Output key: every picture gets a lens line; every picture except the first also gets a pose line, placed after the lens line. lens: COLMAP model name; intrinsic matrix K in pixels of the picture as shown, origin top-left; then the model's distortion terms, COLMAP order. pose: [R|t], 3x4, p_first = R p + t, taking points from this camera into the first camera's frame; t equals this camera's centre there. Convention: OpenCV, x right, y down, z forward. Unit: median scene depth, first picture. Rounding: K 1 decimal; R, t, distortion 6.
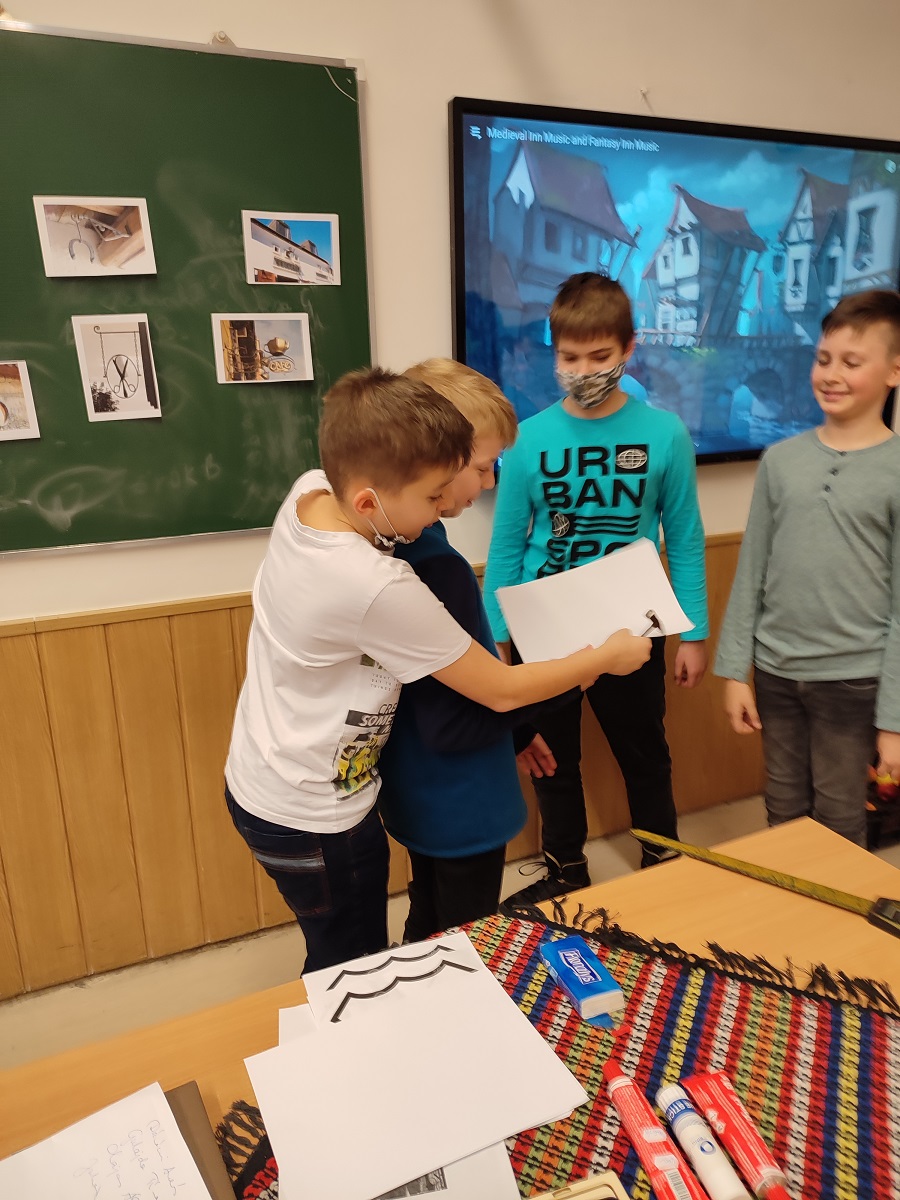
lens RADIAL K [[854.4, 0, 450.0], [0, 854.4, 600.0], [0, 0, 1]] dist [0.000869, -0.004646]
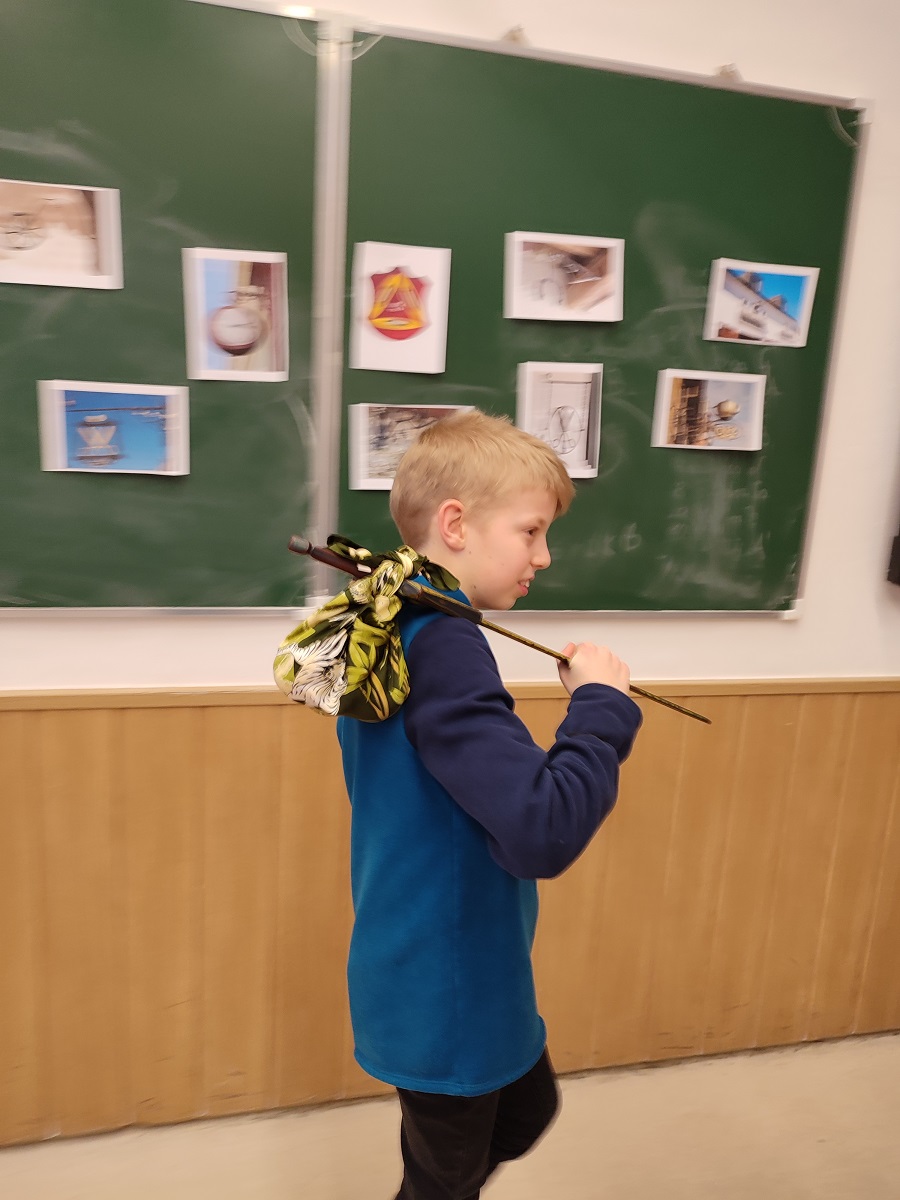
lens RADIAL K [[854.4, 0, 450.0], [0, 854.4, 600.0], [0, 0, 1]] dist [0.000869, -0.004646]
pose [[0.982175, 0.102330, -0.157675, -0.331035], [-0.115575, 0.990291, -0.077238, -0.001860], [0.148240, 0.094085, 0.984466, 0.110849]]
